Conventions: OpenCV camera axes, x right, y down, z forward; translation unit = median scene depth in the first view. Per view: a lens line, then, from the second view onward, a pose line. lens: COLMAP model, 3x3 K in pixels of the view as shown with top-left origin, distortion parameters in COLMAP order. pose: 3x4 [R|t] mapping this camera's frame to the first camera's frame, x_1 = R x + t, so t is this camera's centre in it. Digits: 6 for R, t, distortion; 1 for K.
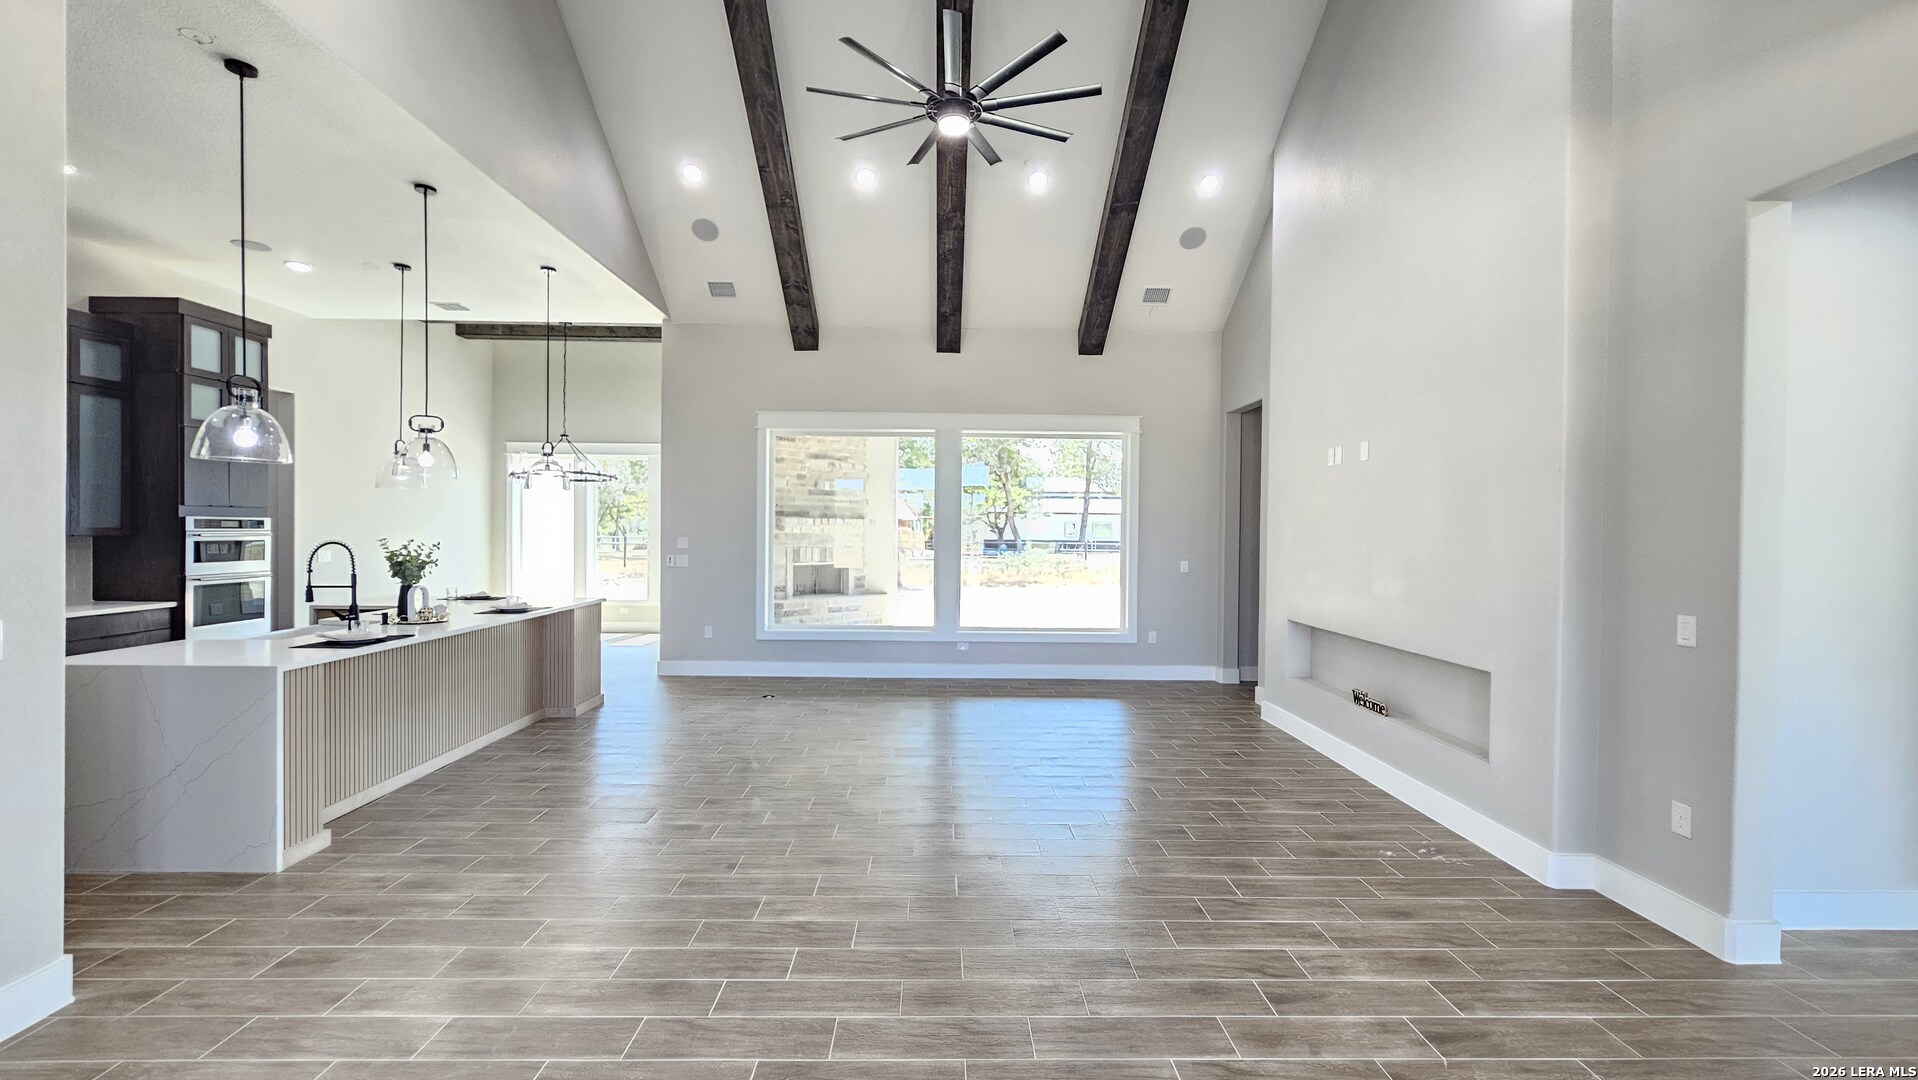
lens RADIAL K [[787.9, 0, 947.8], [0, 787.9, 536.7], [0, 0, 1]] dist [0.006786, 0.000341]
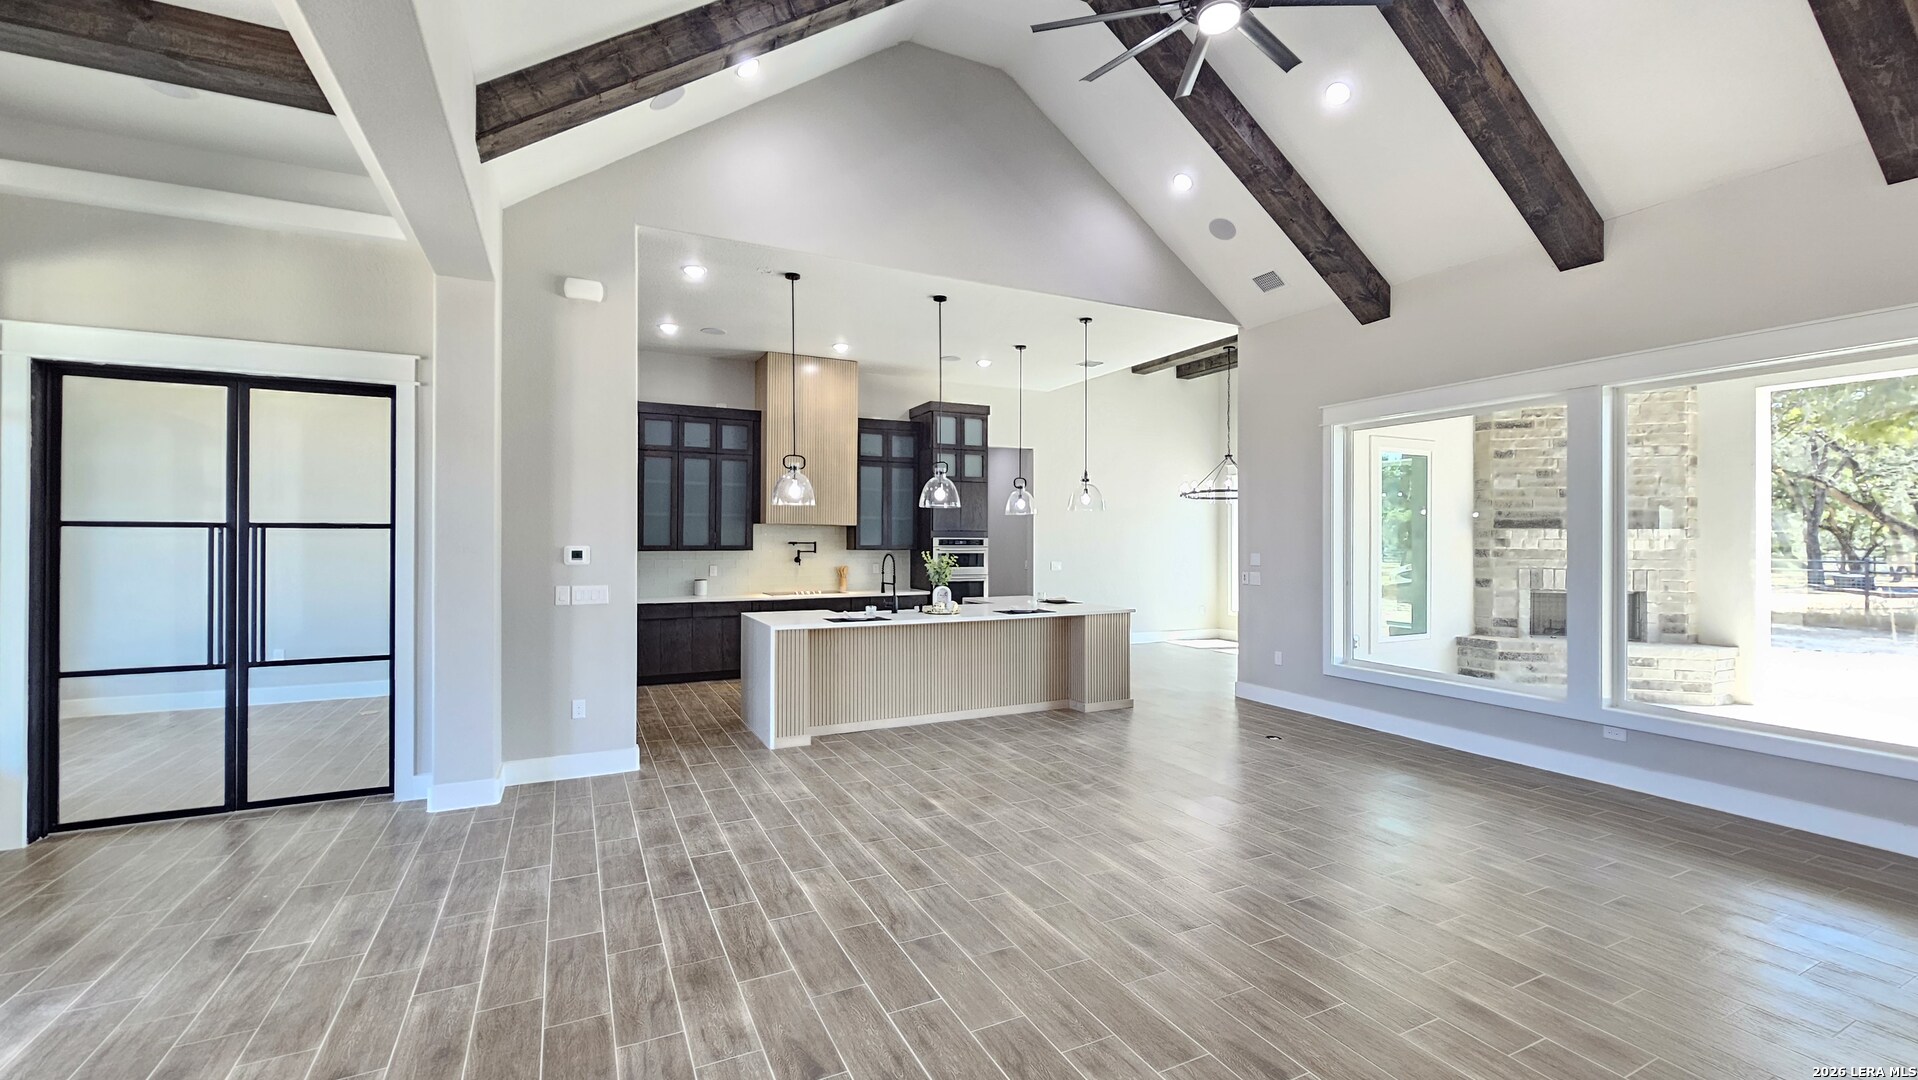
lens RADIAL K [[787.9, 0, 951.7], [0, 787.9, 537.5], [0, 0, 1]] dist [0.006786, 0.000341]
pose [[0.425061, -0.011701, -0.905089, 0.465115], [-0.006146, 0.999856, -0.015812, -0.001432], [0.905144, 0.012284, 0.424928, 0.349934]]
